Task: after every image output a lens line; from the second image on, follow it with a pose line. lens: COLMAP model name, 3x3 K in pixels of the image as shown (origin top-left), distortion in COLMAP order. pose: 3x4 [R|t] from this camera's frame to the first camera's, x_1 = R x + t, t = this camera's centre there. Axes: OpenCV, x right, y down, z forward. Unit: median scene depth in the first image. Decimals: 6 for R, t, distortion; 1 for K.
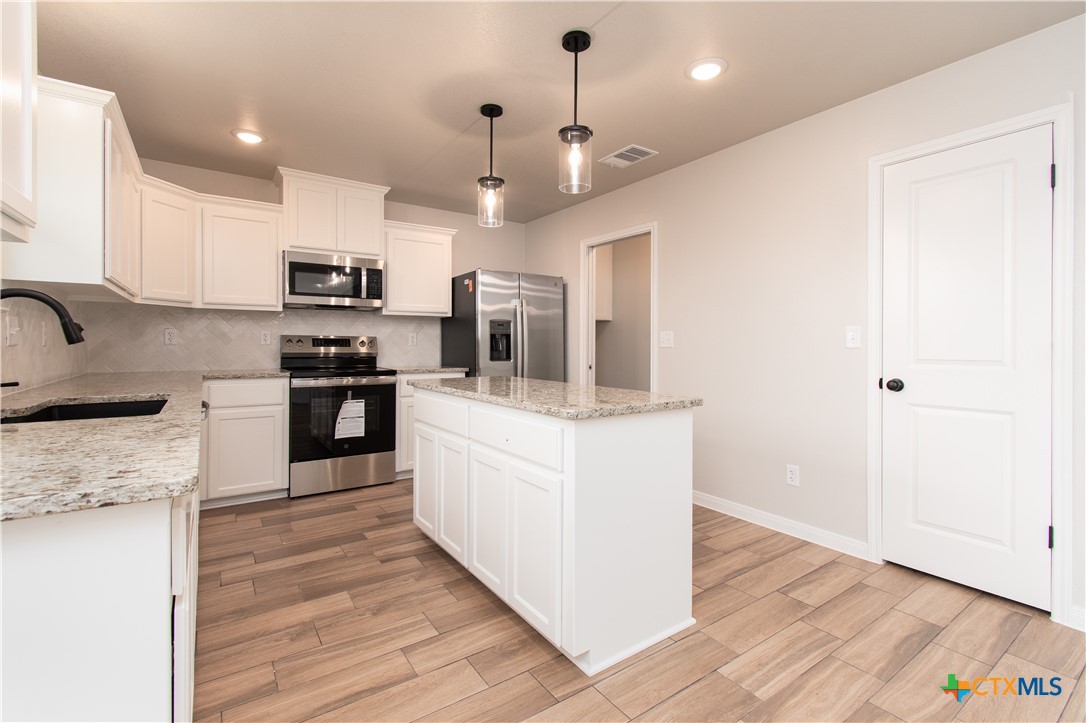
lens RADIAL K [[487.4, 0, 545.8], [0, 487.4, 343.5], [0, 0, 1]] dist [0.000419, -0.000080]
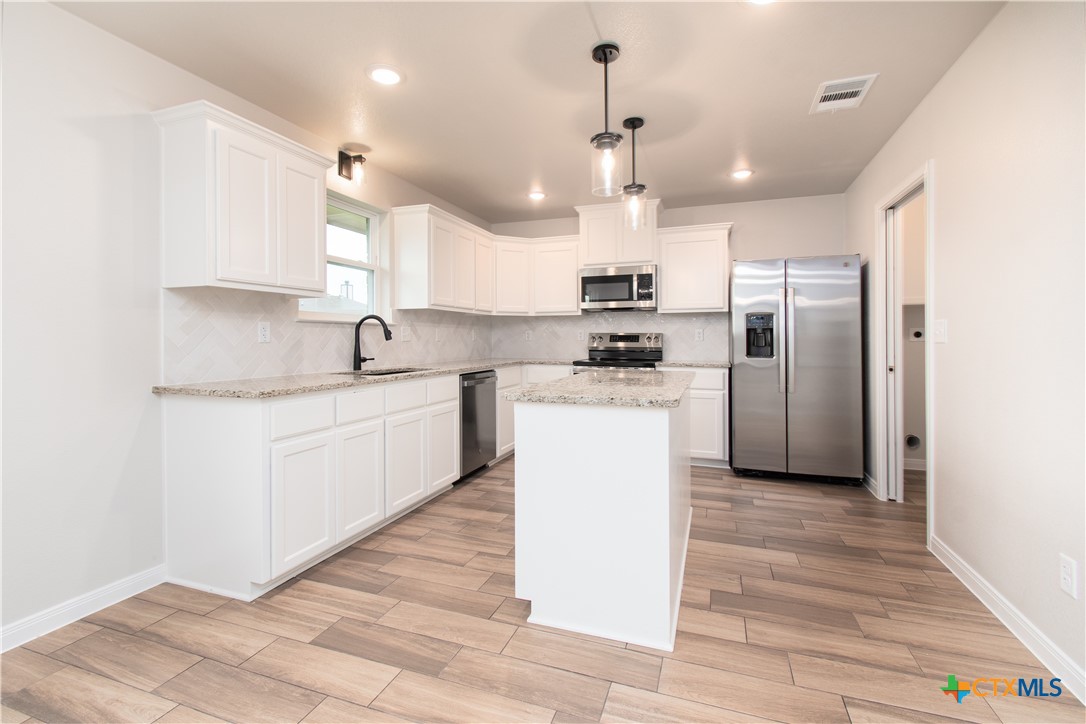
lens RADIAL K [[486.6, 0, 544.1], [0, 486.6, 338.7], [0, 0, 1]] dist [0.000255, -0.000048]
pose [[0.580223, -0.006007, -0.814436, 0.477200], [0.004707, 0.999981, -0.004023, 0.002410], [0.814444, -0.001500, 0.580240, 0.156712]]
